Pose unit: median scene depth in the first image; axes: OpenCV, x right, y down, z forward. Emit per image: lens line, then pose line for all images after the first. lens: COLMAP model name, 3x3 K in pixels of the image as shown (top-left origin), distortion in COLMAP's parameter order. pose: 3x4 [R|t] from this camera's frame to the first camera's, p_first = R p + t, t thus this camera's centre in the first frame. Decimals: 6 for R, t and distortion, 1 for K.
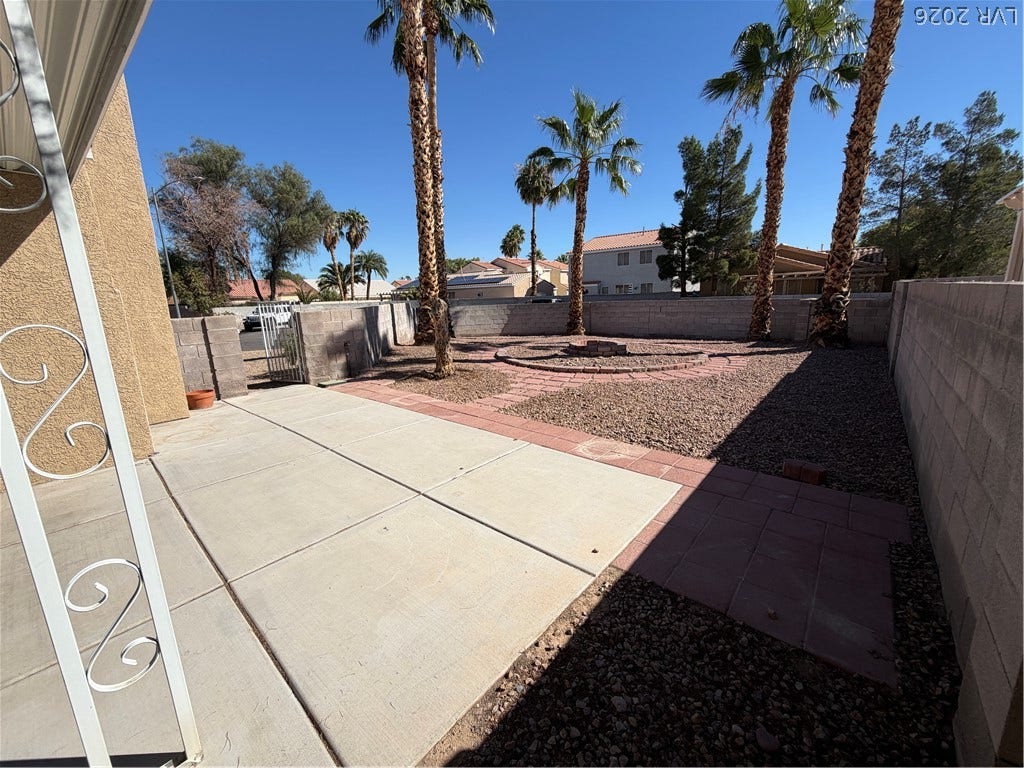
lens RADIAL K [[409.9, 0, 516.1], [0, 409.9, 383.6], [0, 0, 1]] dist [-0.001062, 0.000402]
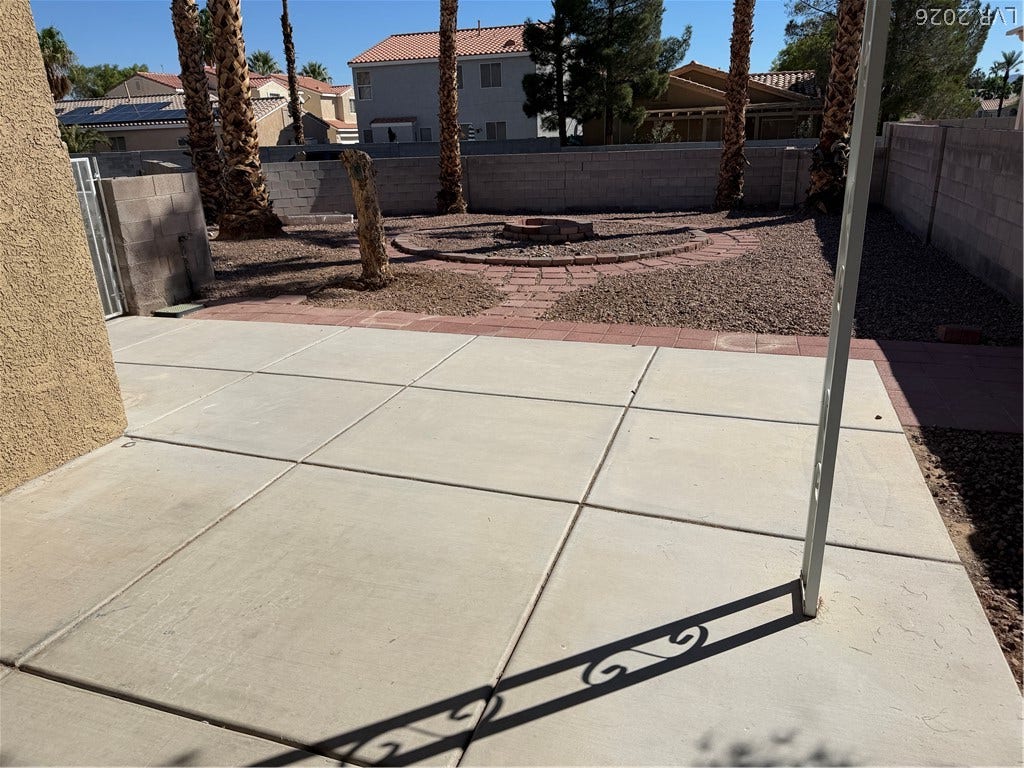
lens RADIAL K [[702.3, 0, 514.1], [0, 702.3, 397.0], [0, 0, 1]] dist [0.105706, -0.161957]
pose [[0.927157, -0.128534, 0.351935, -0.300178], [0.081182, 0.985917, 0.146207, 0.008679], [-0.365771, -0.106986, 0.924535, -0.066190]]
